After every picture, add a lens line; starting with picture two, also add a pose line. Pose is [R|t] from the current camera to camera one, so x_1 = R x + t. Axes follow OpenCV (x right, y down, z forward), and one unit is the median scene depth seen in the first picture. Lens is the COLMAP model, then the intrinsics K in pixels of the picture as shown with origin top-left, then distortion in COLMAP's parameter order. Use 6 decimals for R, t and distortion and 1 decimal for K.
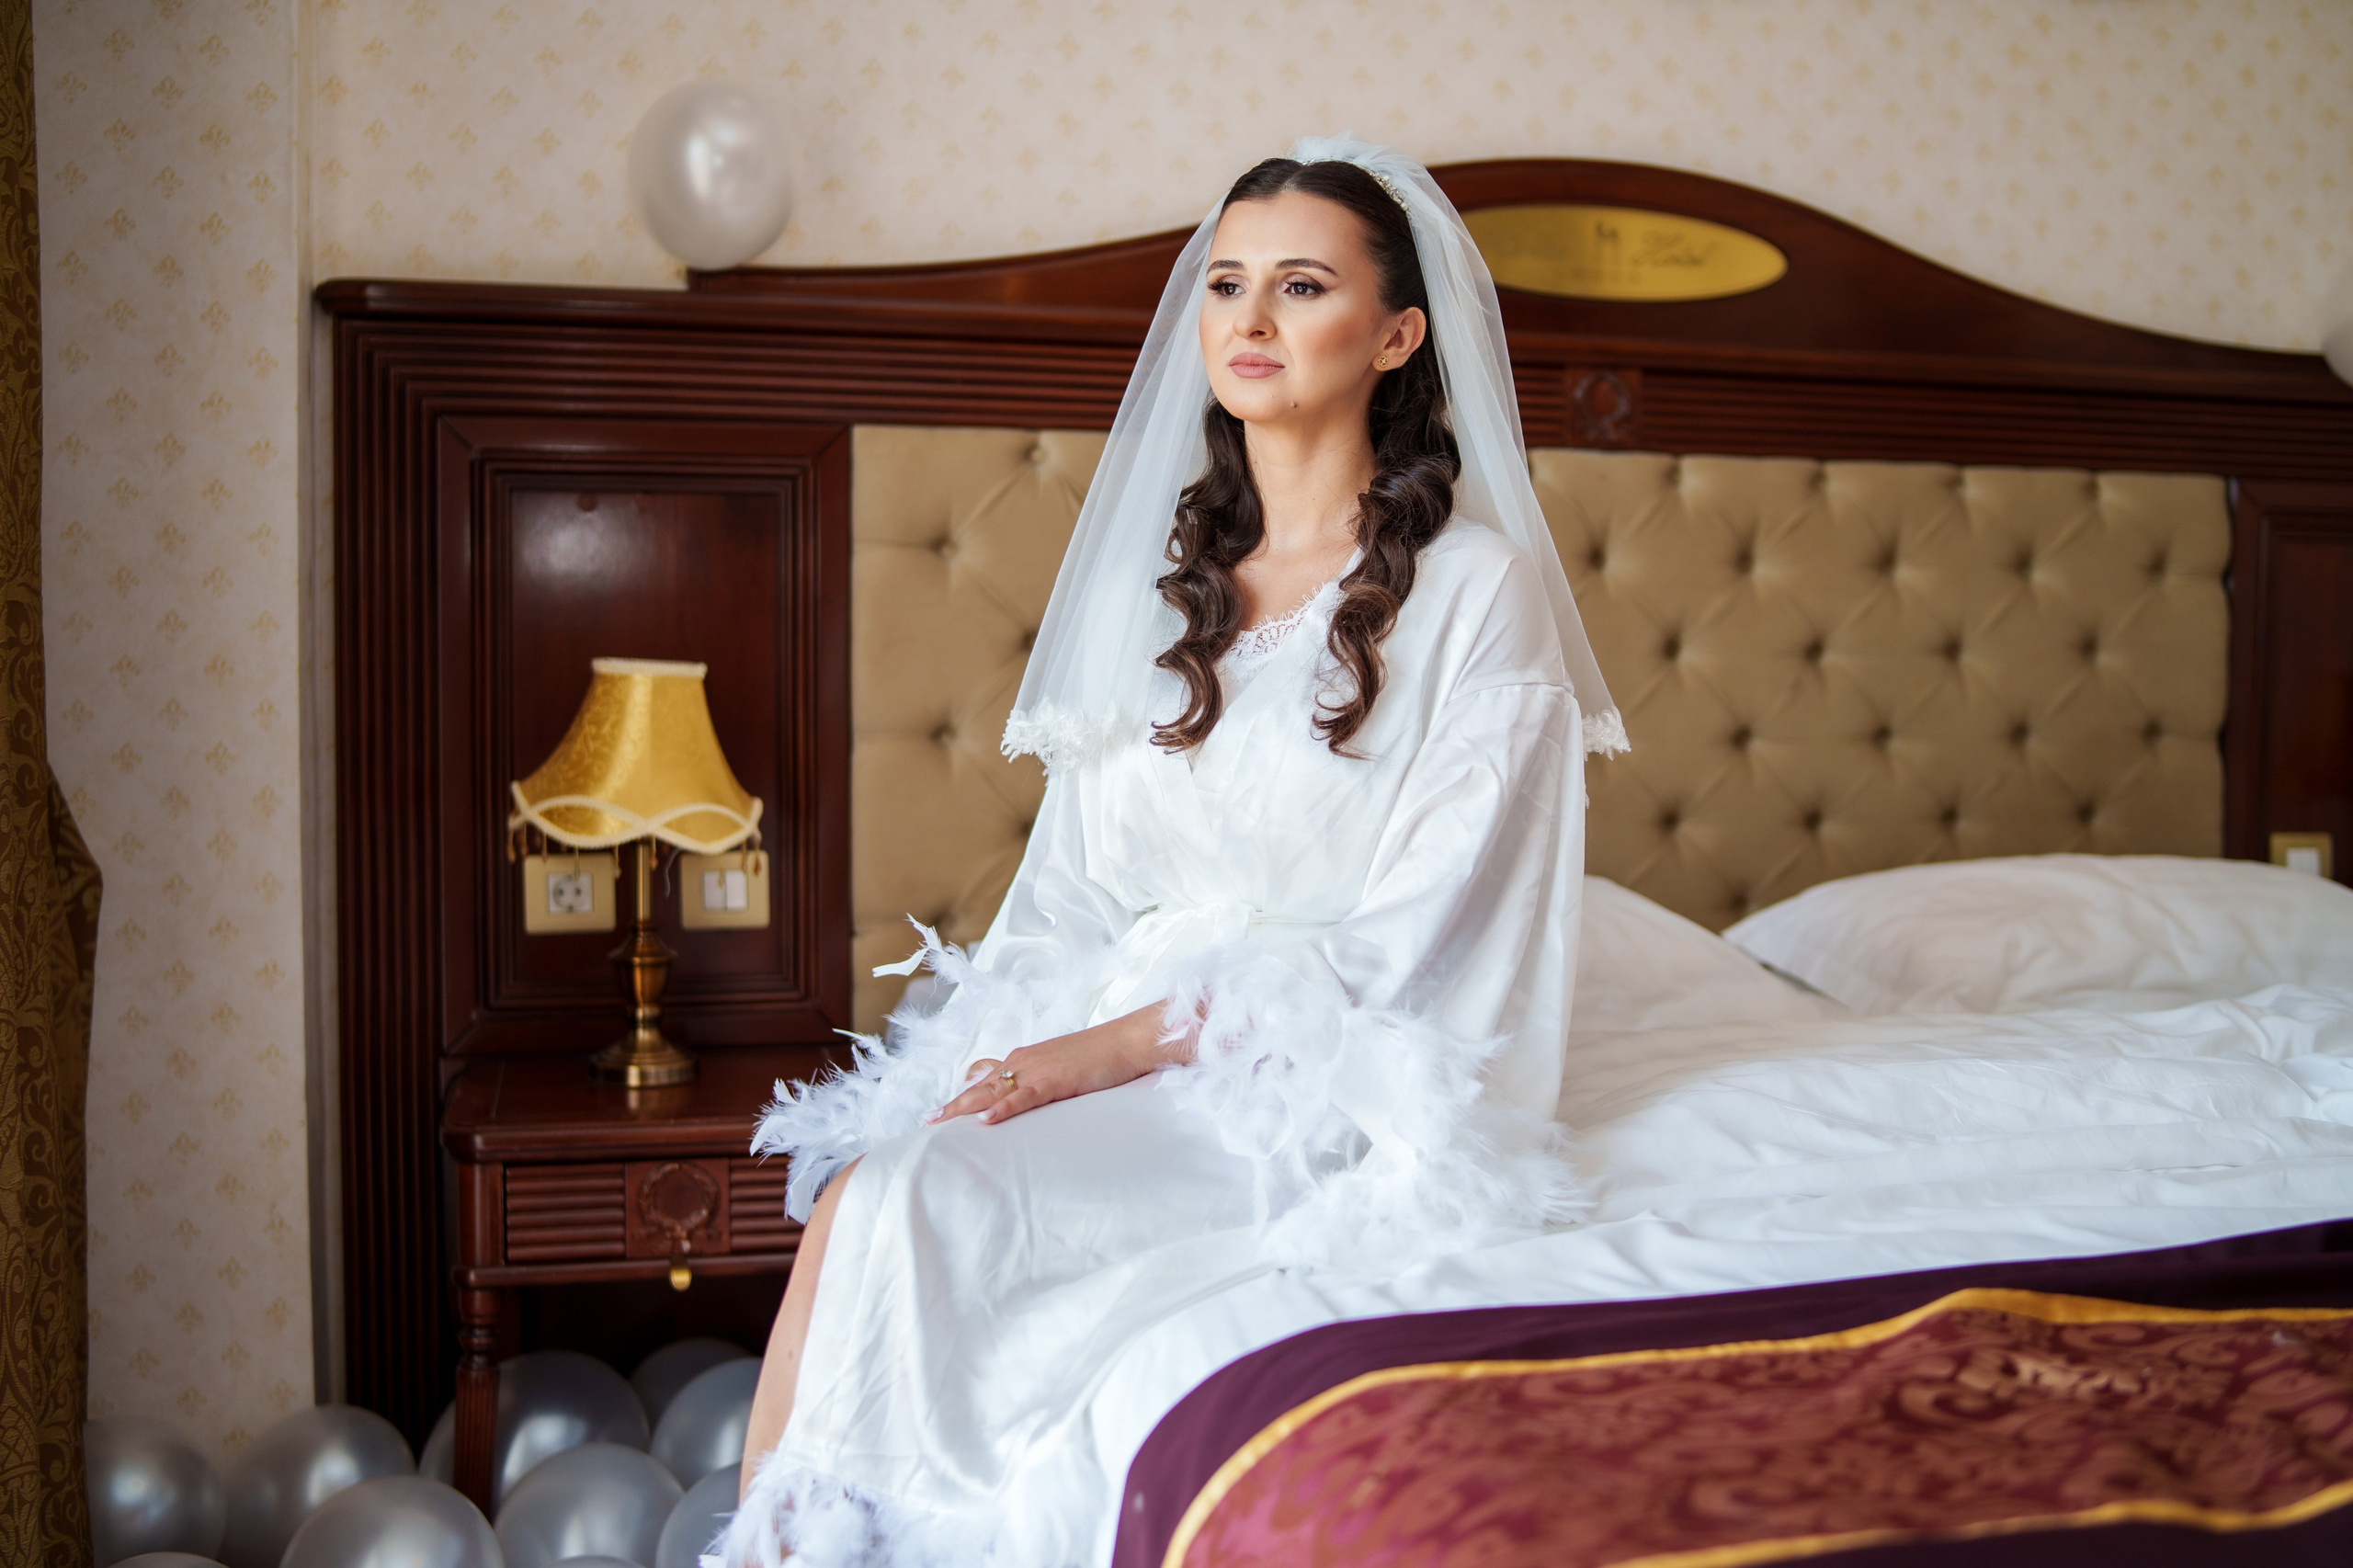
lens RADIAL K [[2255.9, 0, 1176.5], [0, 2255.9, 784.0], [0, 0, 1]] dist [-0.098548, 0.075810]
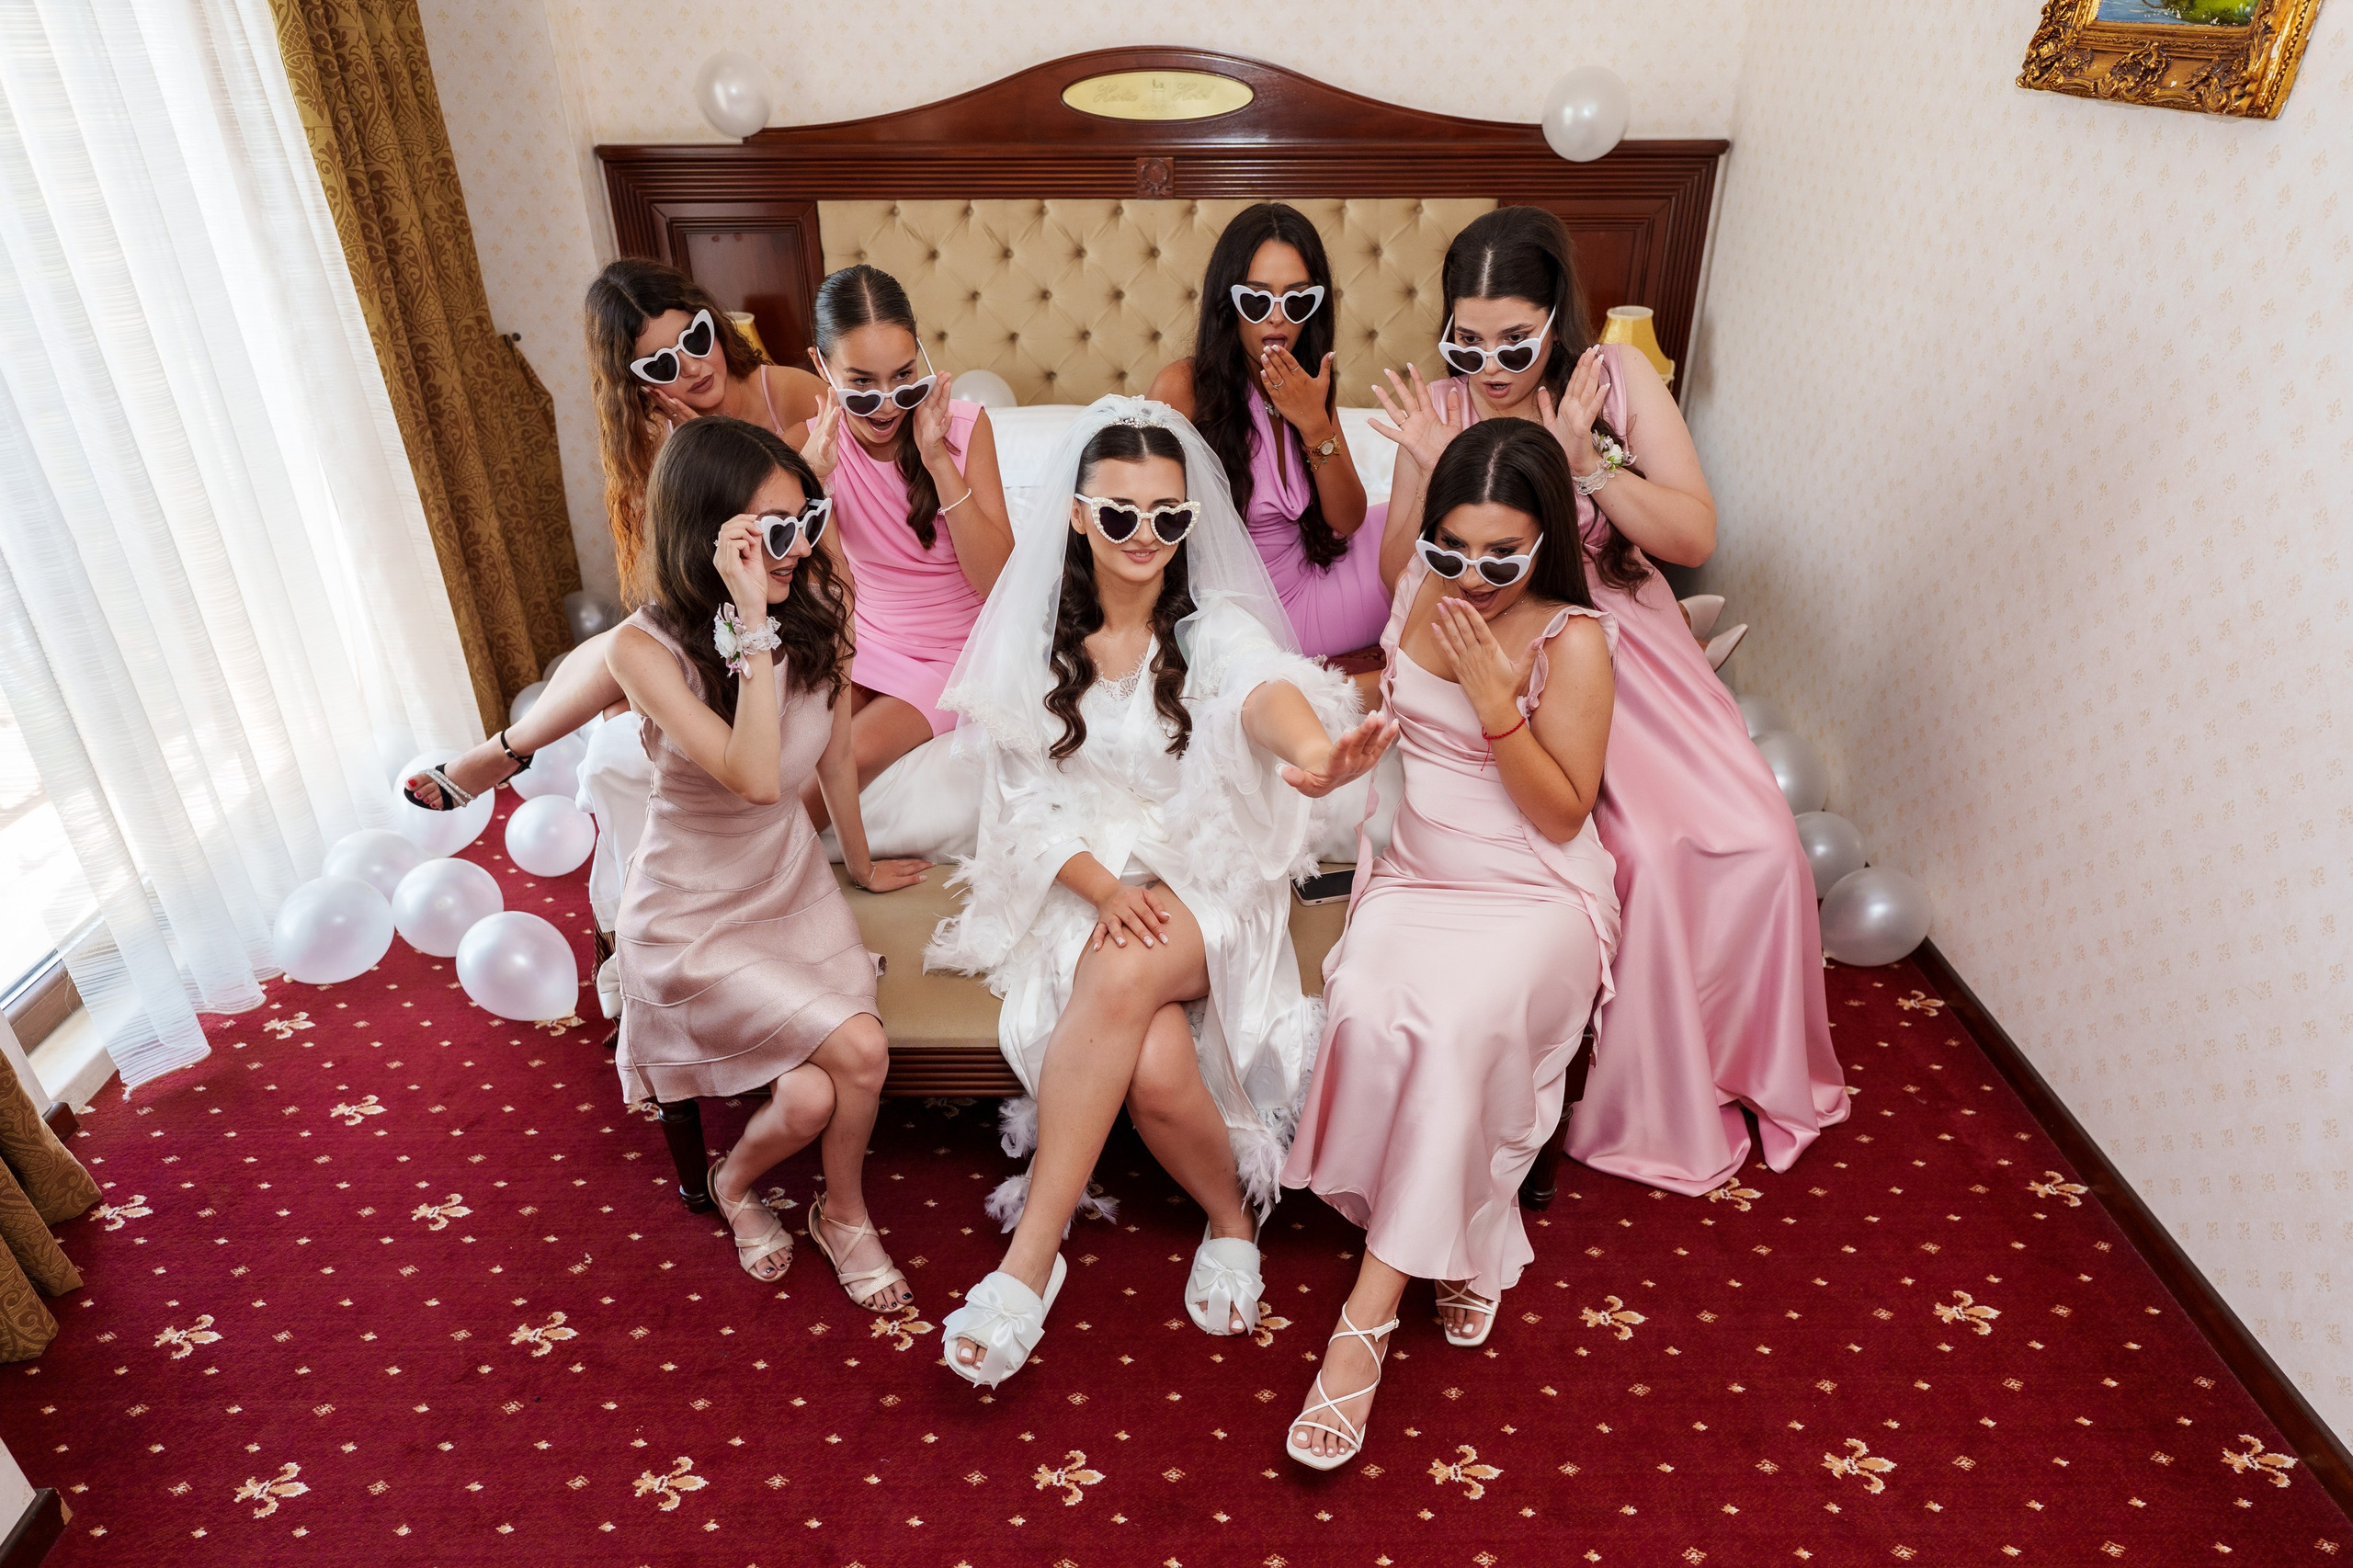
lens RADIAL K [[1452.8, 0, 1183.9], [0, 1452.8, 854.8], [0, 0, 1]] dist [-0.003903, 0.002966]
pose [[0.964740, 0.116778, -0.235880, 0.730610], [0.000160, 0.895926, 0.444203, -0.239587], [0.263204, -0.428578, 0.864318, -0.572755]]
